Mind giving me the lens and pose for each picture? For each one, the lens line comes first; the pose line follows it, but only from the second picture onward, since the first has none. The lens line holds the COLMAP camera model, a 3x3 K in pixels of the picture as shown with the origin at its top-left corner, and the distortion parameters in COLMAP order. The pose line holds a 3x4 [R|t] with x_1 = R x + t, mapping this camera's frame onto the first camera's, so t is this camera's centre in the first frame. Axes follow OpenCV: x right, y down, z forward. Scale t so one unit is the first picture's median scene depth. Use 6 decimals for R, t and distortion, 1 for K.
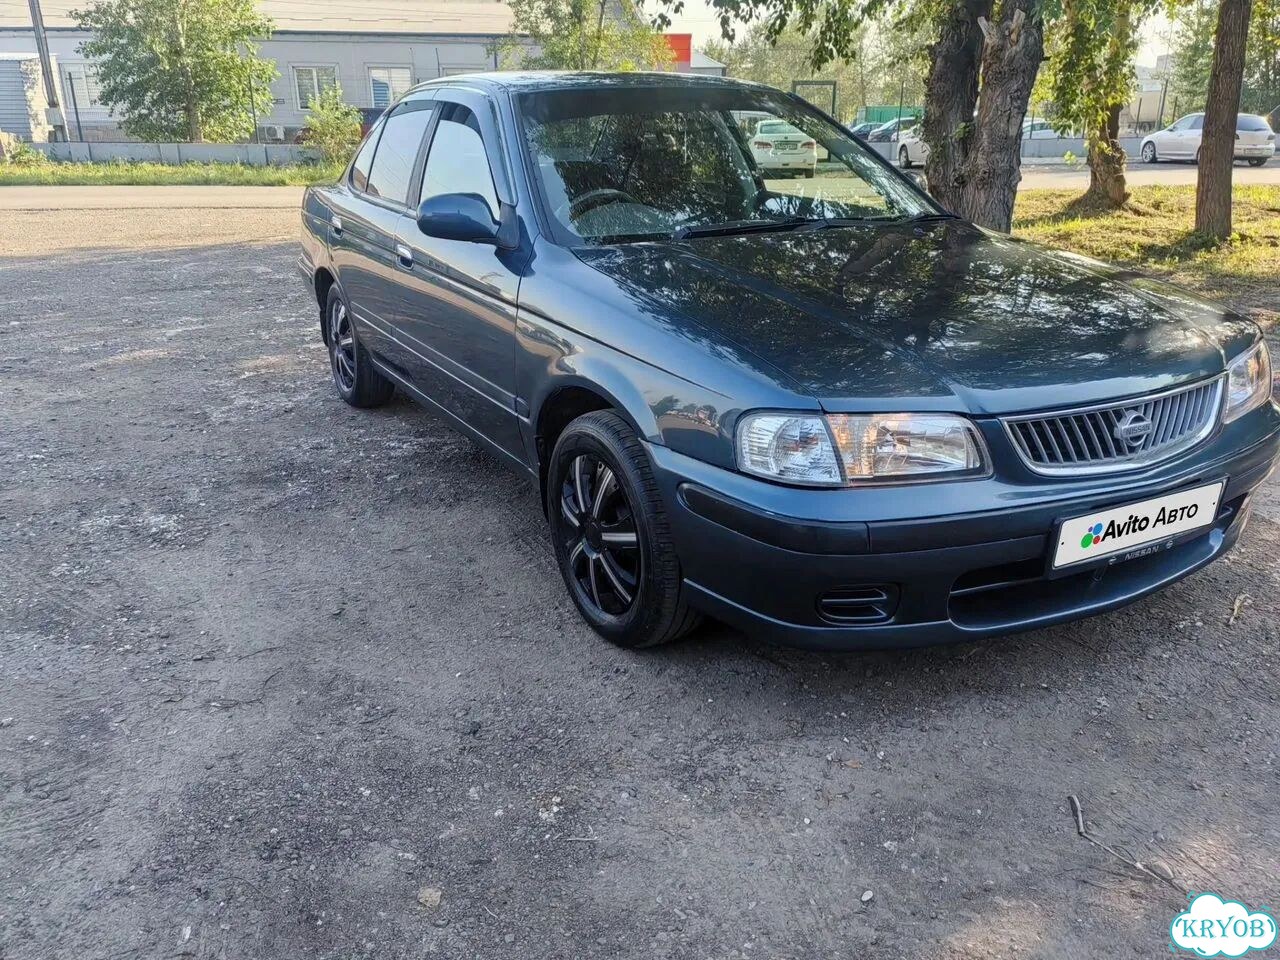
lens RADIAL K [[1009.5, 0, 635.5], [0, 1009.5, 483.2], [0, 0, 1]] dist [0.048018, -0.013655]
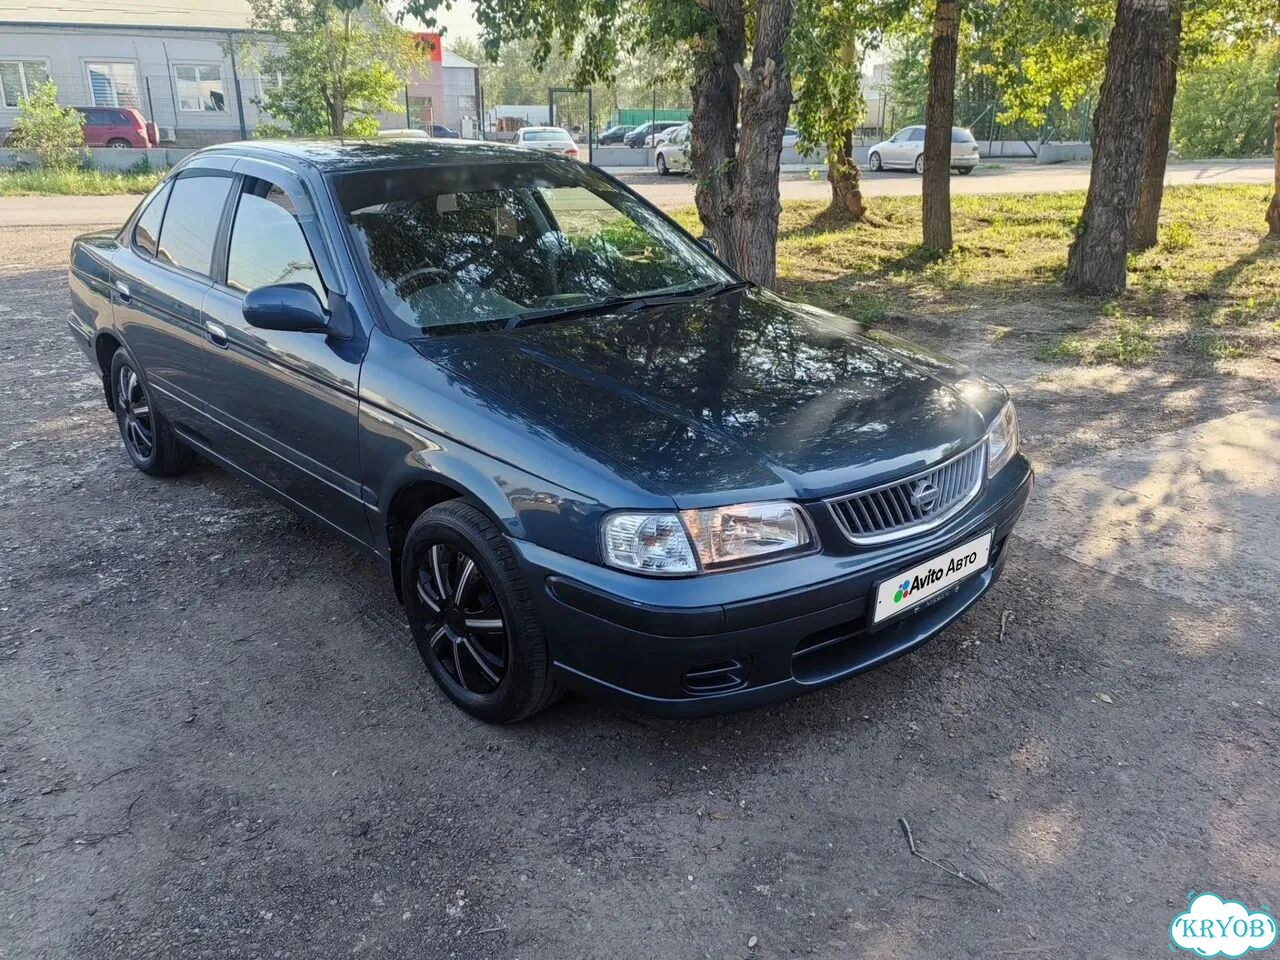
lens RADIAL K [[1009.5, 0, 635.6], [0, 1009.5, 484.3], [0, 0, 1]] dist [0.048018, -0.013655]
pose [[0.974308, -0.069399, 0.214262, -0.073825], [0.068724, 0.997579, 0.010610, -0.085686], [-0.214480, 0.004388, 0.976719, -0.061510]]
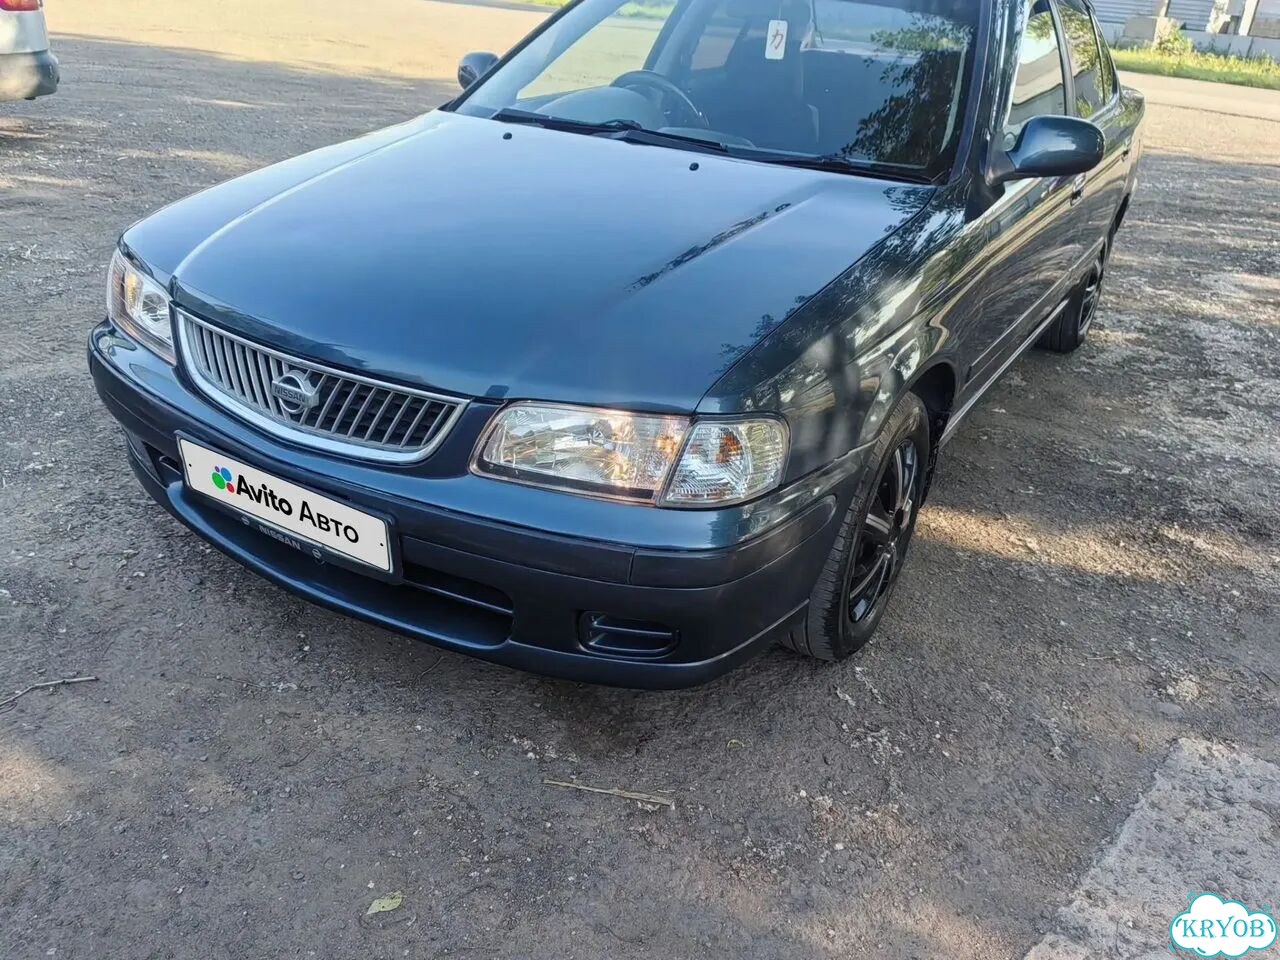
lens RADIAL K [[1009.5, 0, 653.4], [0, 1009.5, 484.1], [0, 0, 1]] dist [0.048018, -0.013655]
pose [[0.489535, 0.426373, -0.760632, 1.074426], [-0.357086, 0.893829, 0.271220, -0.262505], [0.795516, 0.138839, 0.589812, 0.629382]]
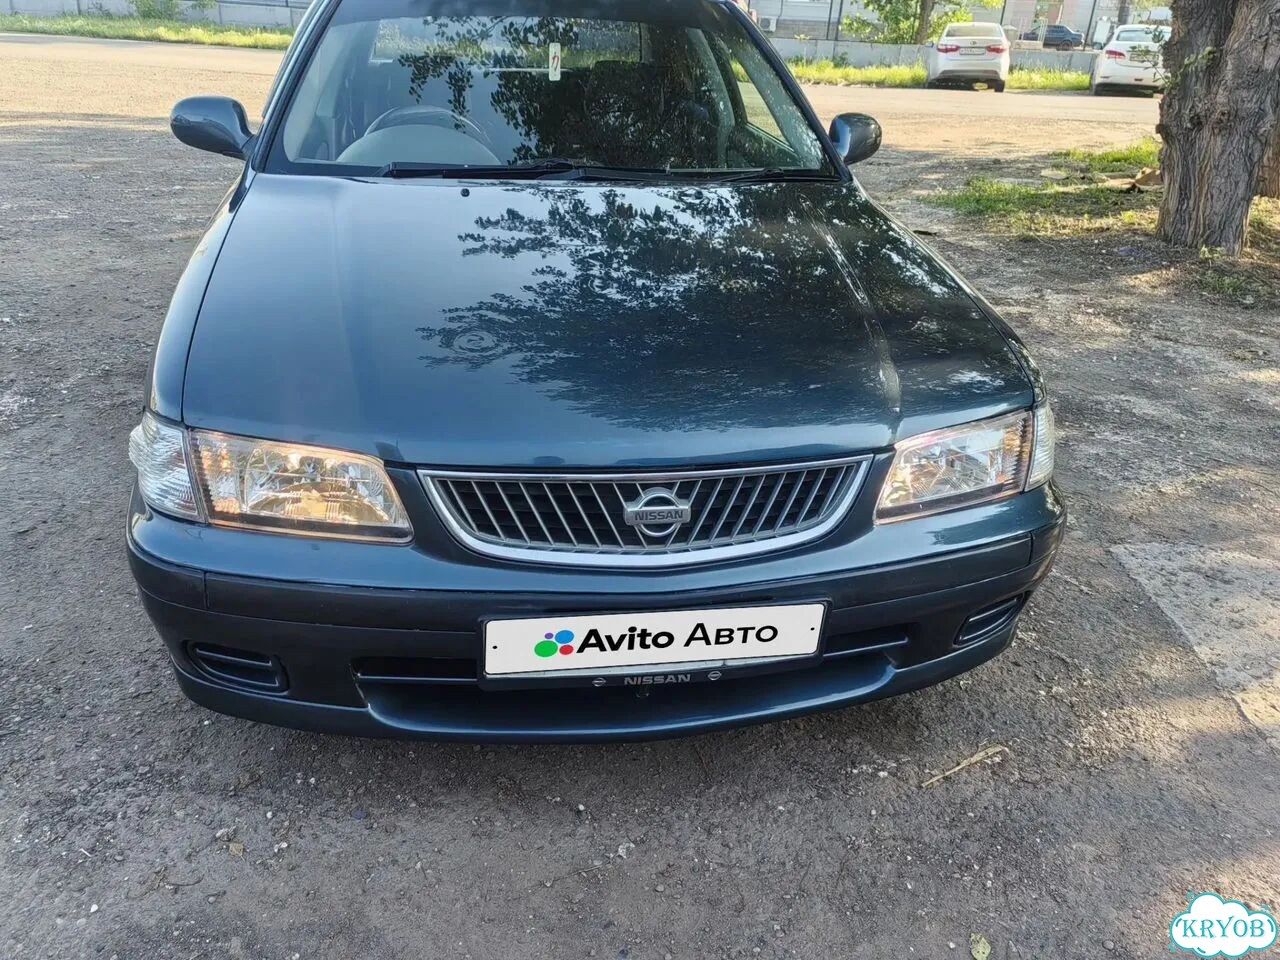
lens RADIAL K [[1009.5, 0, 642.4], [0, 1009.5, 480.3], [0, 0, 1]] dist [0.048018, -0.013655]
pose [[0.942612, 0.181780, -0.280067, 0.562617], [-0.156216, 0.981439, 0.111241, -0.128751], [0.295090, -0.061106, 0.953513, 0.258580]]
